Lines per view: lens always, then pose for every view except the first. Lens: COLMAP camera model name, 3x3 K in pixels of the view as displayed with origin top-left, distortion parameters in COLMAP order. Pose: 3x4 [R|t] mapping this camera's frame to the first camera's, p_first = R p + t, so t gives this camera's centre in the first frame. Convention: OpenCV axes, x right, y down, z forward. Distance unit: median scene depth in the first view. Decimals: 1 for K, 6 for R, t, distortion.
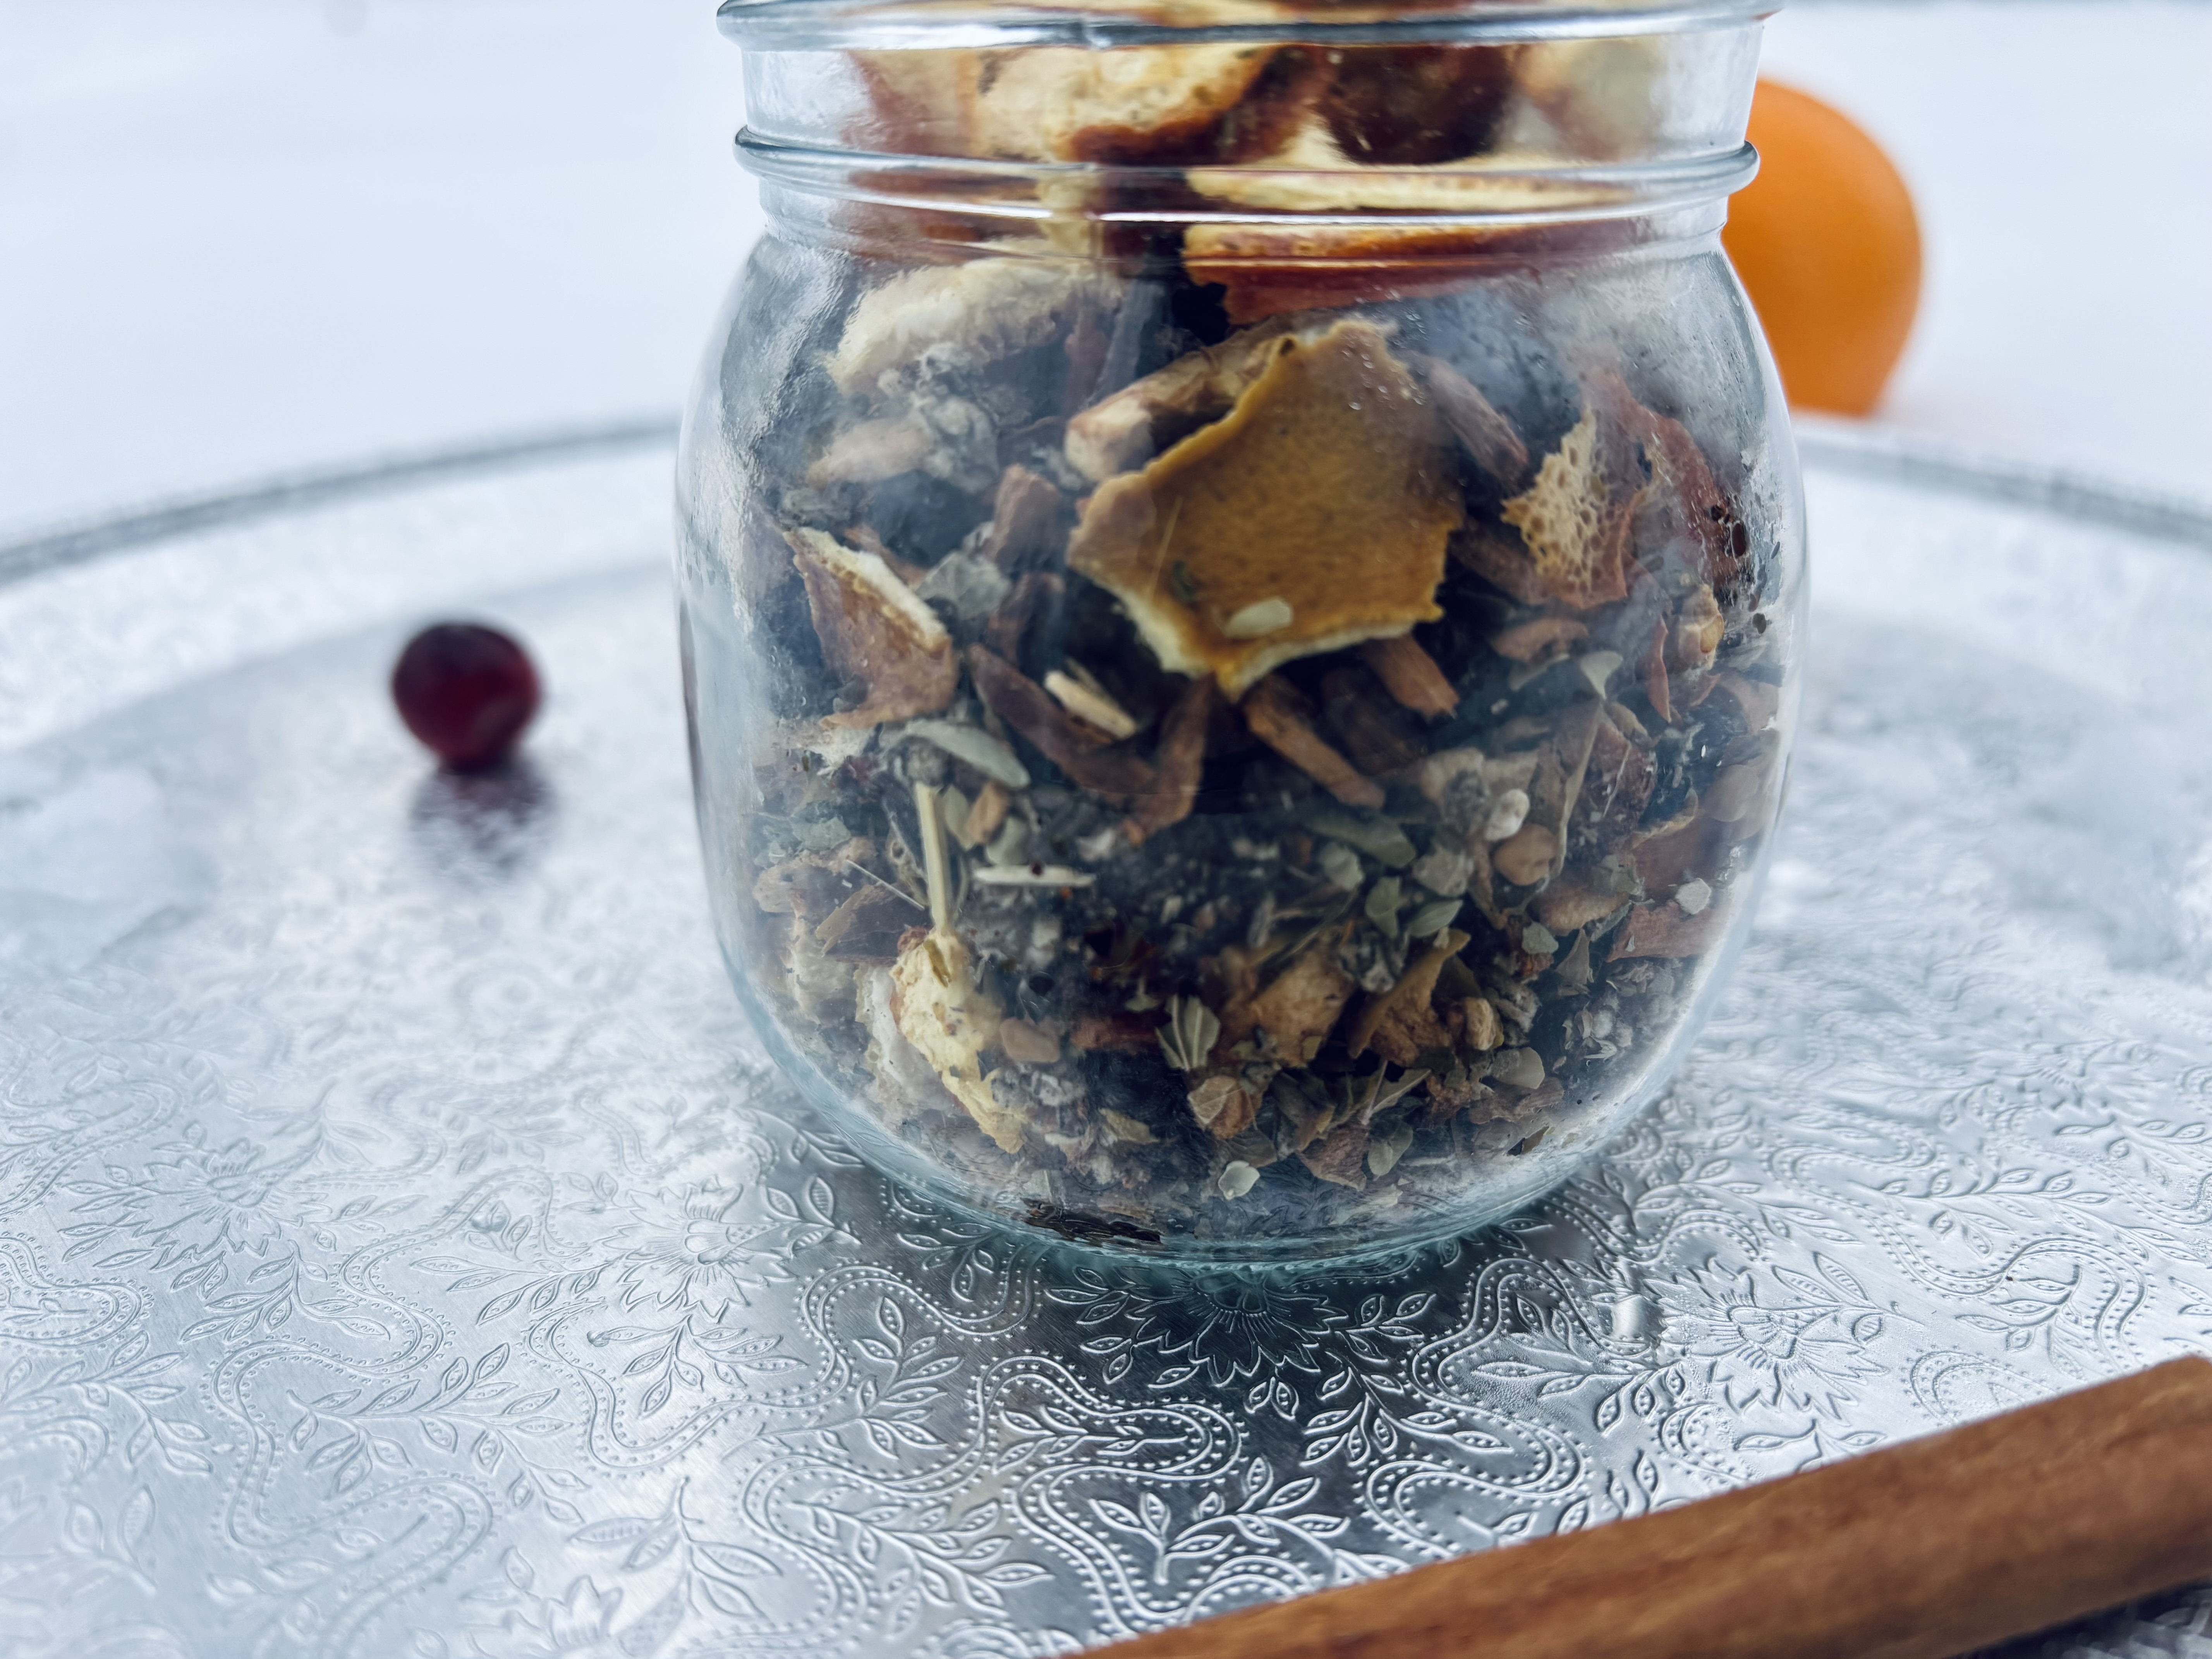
lens RADIAL K [[1744.9, 0, 1106.0], [0, 1744.9, 829.5], [0, 0, 1]] dist [-0.146675, 0.207188]
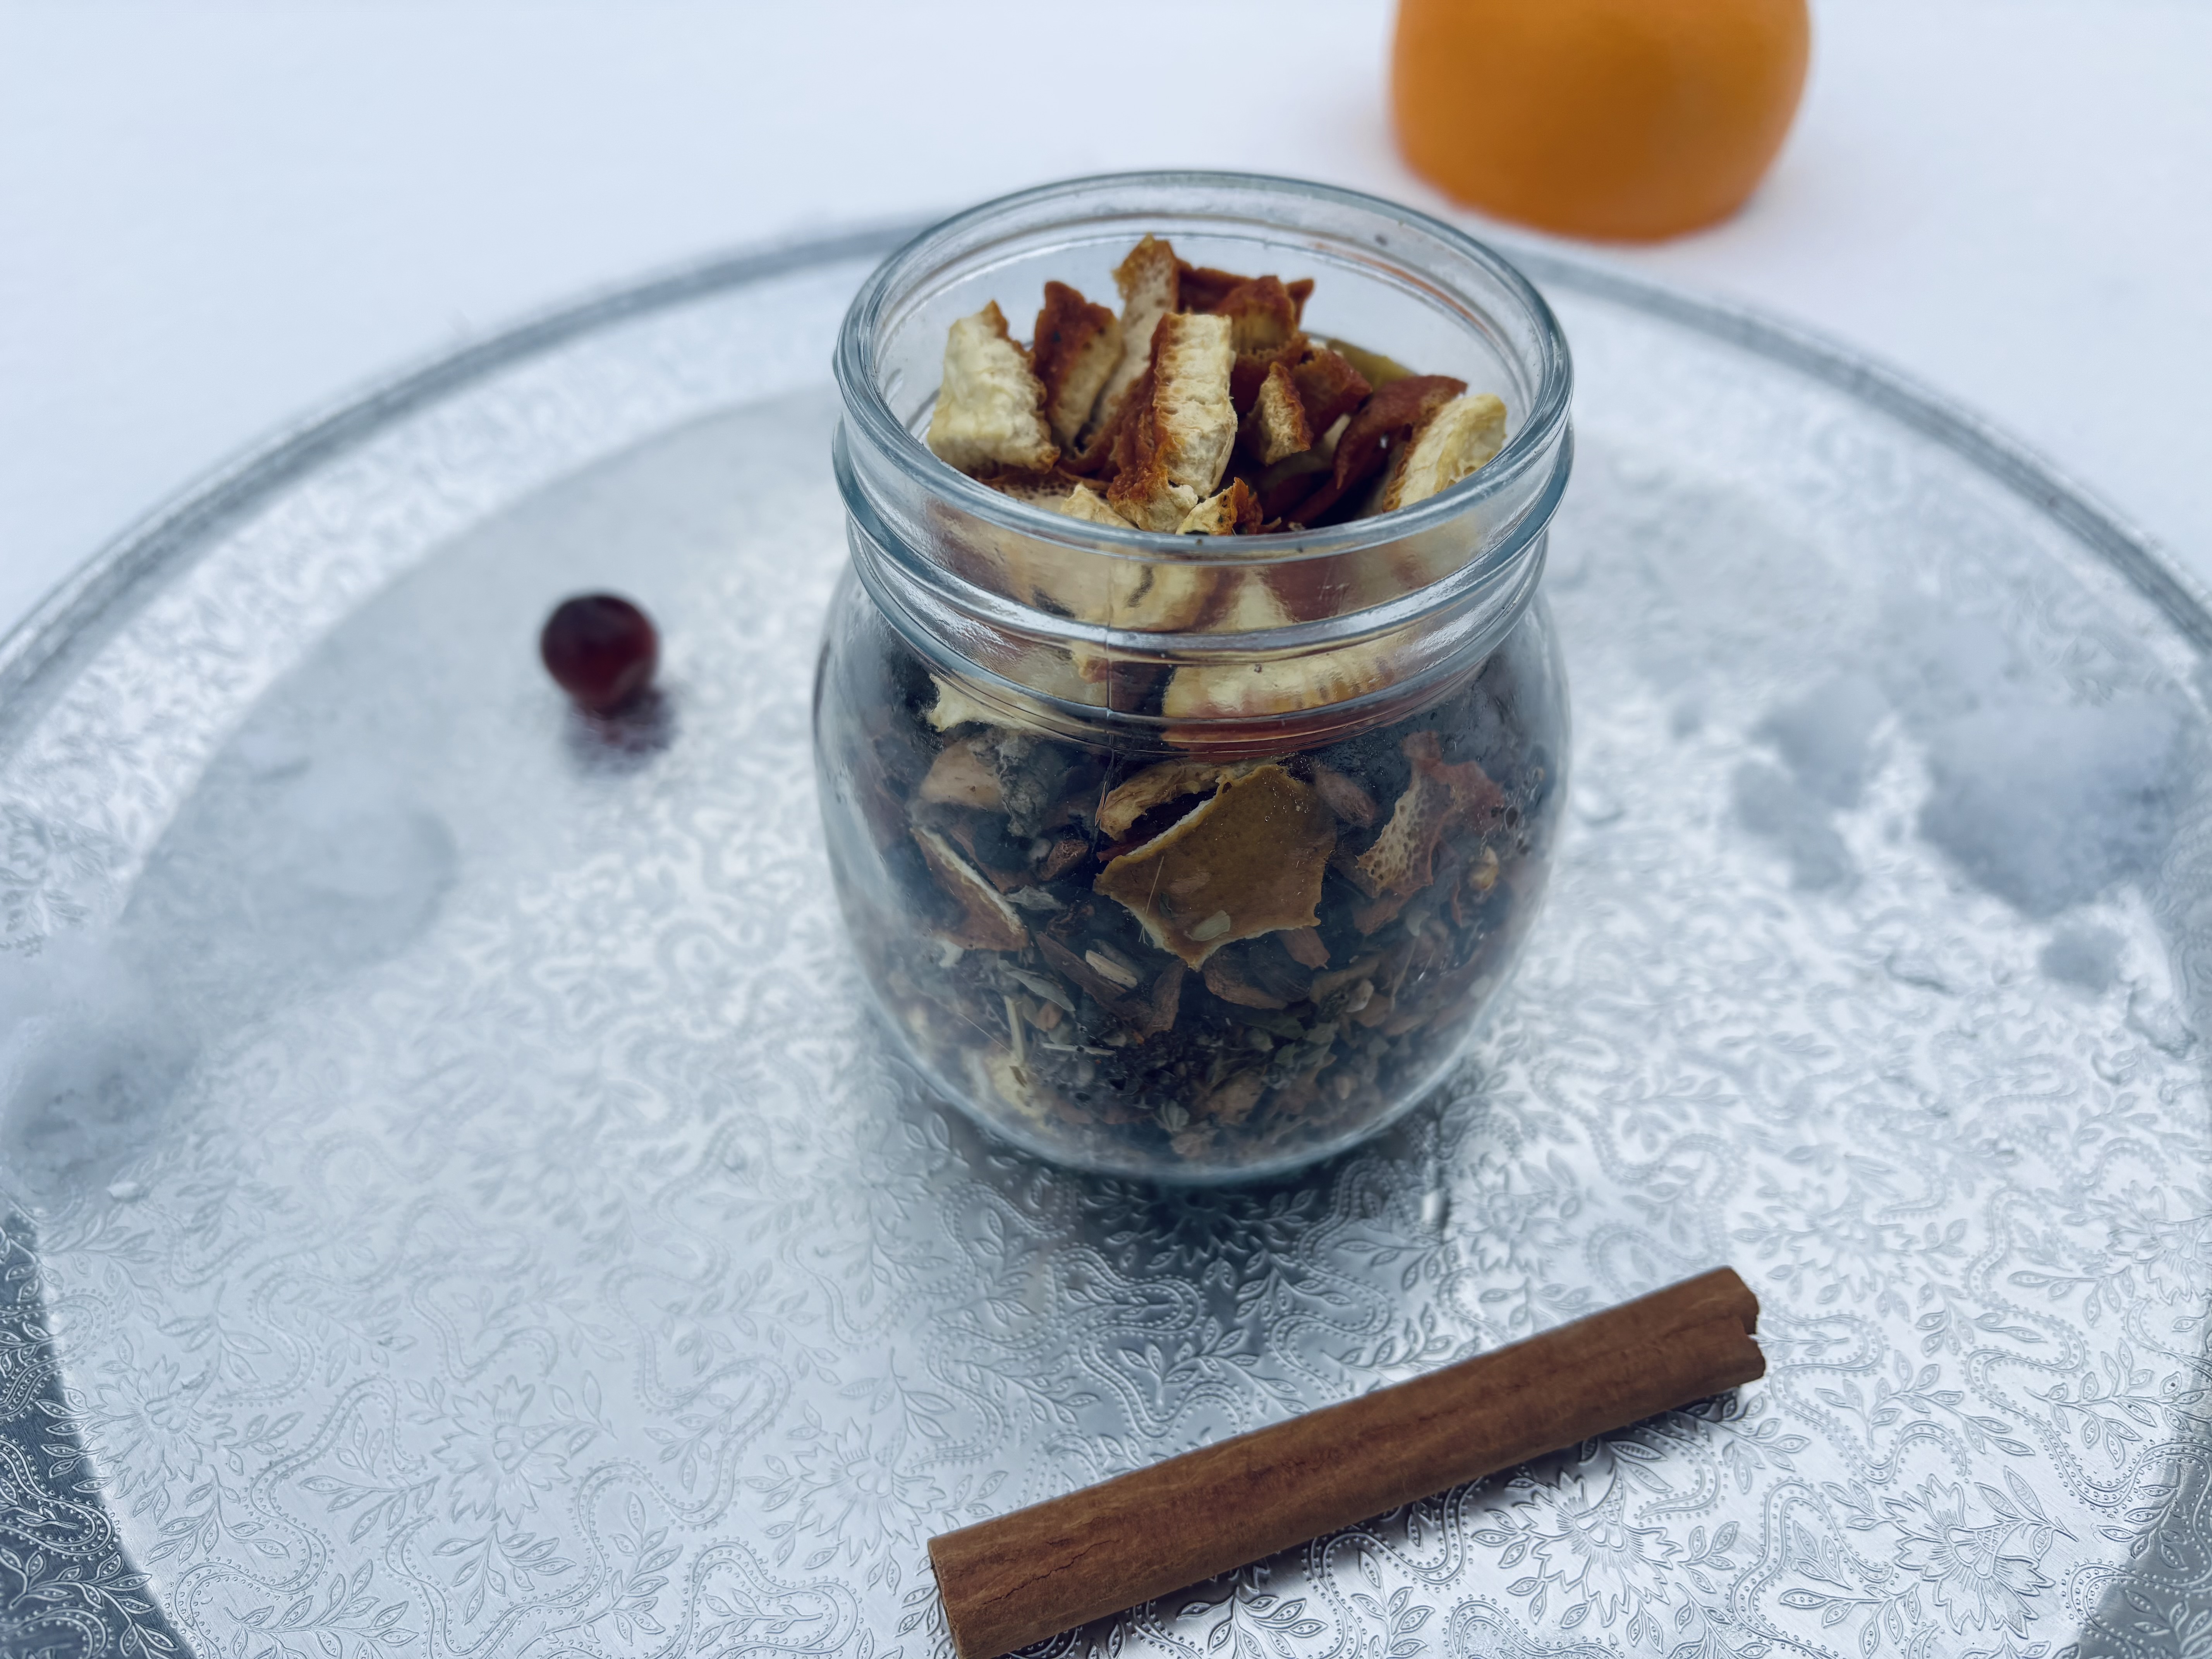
lens RADIAL K [[1617.3, 0, 1106.0], [0, 1617.3, 829.5], [0, 0, 1]] dist [-0.032095, -0.002741]
pose [[0.999071, -0.034825, 0.025372, -0.043159], [0.022548, 0.924361, 0.380853, -0.703317], [-0.036716, -0.379927, 0.924288, -0.331458]]
